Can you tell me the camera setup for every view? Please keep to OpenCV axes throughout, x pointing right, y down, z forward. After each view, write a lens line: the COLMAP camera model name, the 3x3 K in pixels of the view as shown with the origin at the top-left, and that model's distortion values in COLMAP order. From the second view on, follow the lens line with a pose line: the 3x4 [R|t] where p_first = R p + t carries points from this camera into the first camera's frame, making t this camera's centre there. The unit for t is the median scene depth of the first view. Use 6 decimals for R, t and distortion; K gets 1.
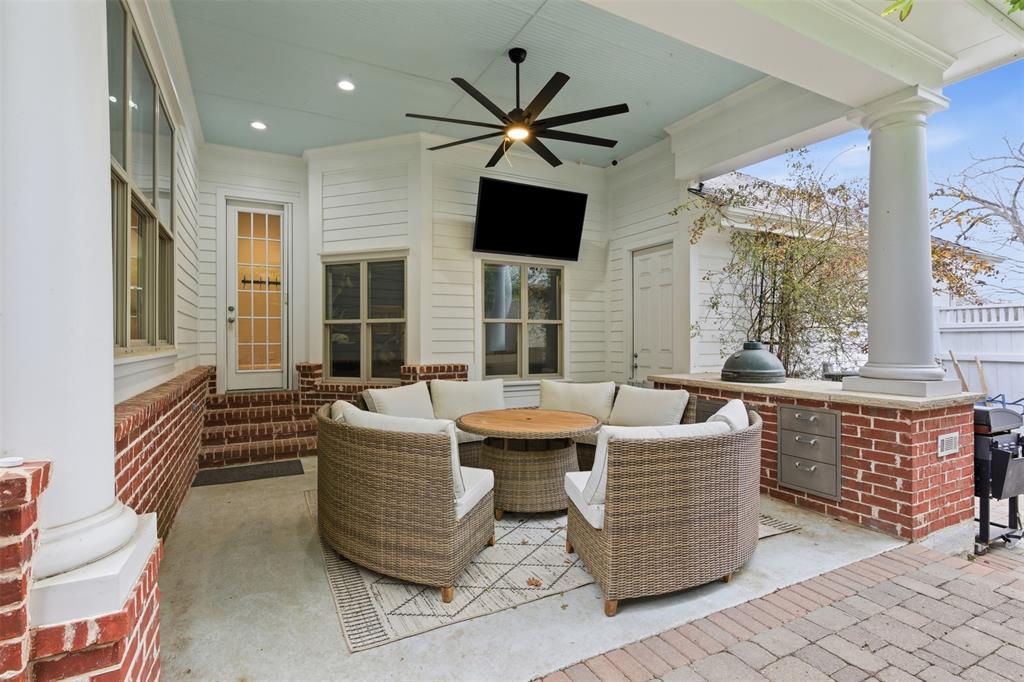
lens RADIAL K [[488.7, 0, 510.8], [0, 488.7, 338.7], [0, 0, 1]] dist [-0.002458, -0.000307]
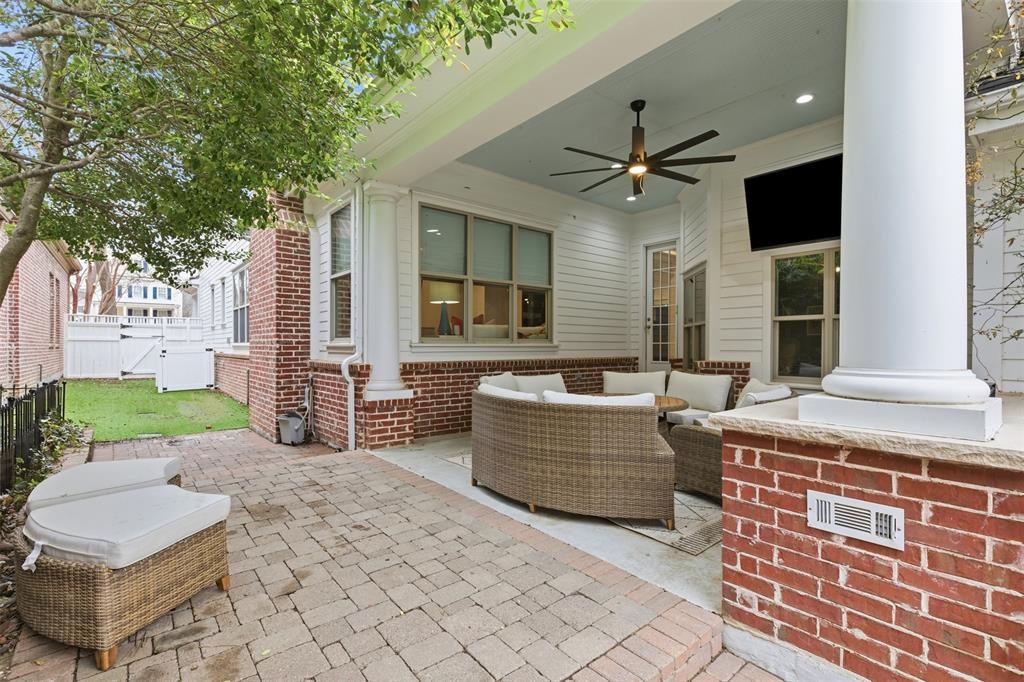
lens RADIAL K [[464.2, 0, 511.0], [0, 464.2, 343.8], [0, 0, 1]] dist [0.004761, 0.000388]
pose [[0.211511, 0.001129, -0.977375, 0.790257], [-0.003245, 0.999995, 0.000453, 0.015143], [0.977370, 0.003076, 0.211513, 0.314582]]
